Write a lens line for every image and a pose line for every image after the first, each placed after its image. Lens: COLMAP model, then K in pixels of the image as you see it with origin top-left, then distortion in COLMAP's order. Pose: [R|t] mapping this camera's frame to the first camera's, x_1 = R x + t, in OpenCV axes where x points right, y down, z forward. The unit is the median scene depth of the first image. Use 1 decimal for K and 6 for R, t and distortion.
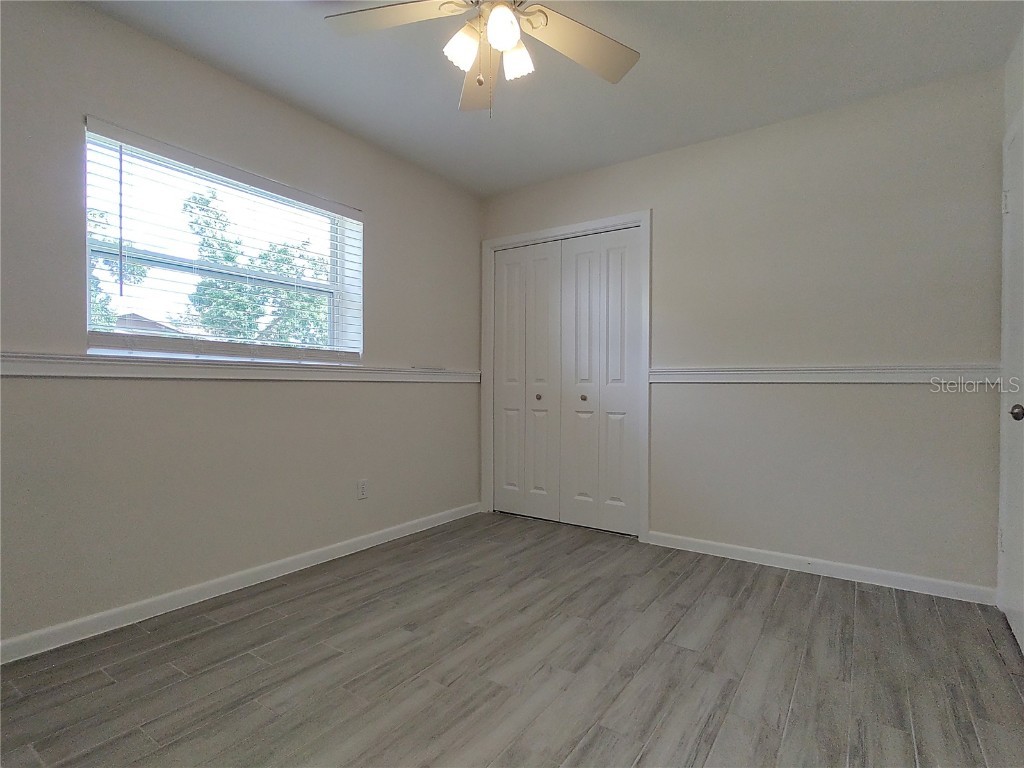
lens RADIAL K [[529.6, 0, 516.9], [0, 529.6, 389.0], [0, 0, 1]] dist [-0.000924, 0.001072]
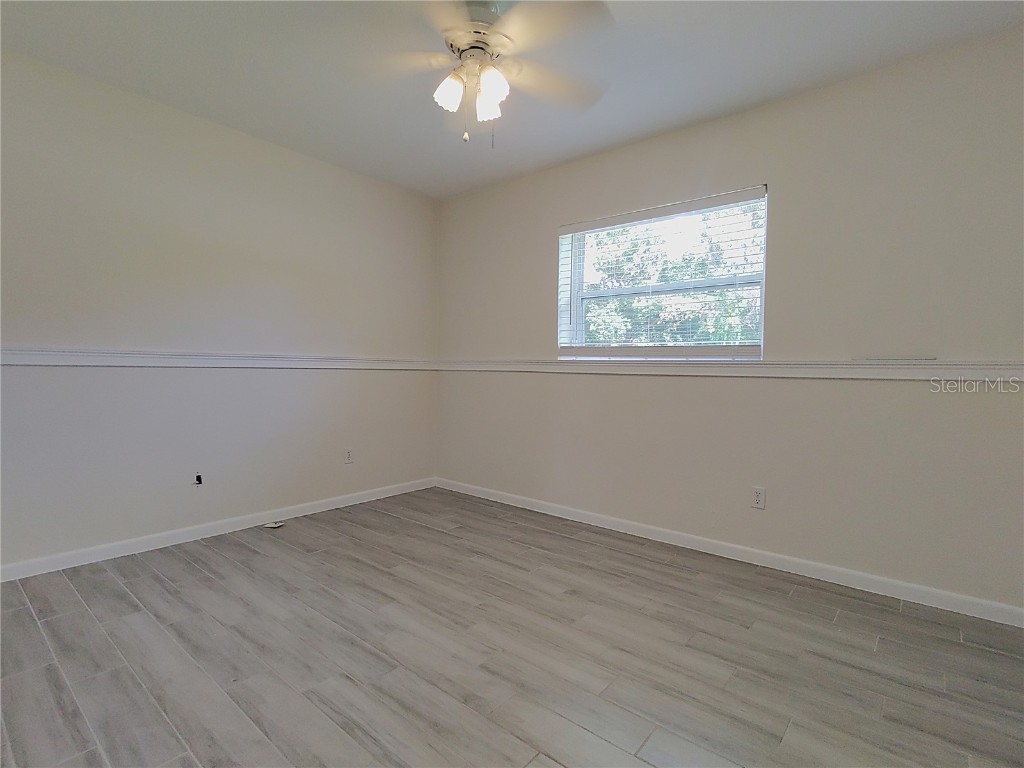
lens RADIAL K [[529.6, 0, 516.9], [0, 529.6, 389.0], [0, 0, 1]] dist [-0.000924, 0.001072]
pose [[-0.128832, 0.030624, -0.991194, 0.871700], [-0.022311, 0.999181, 0.033770, -0.021761], [0.991415, 0.026465, -0.128043, 0.953754]]
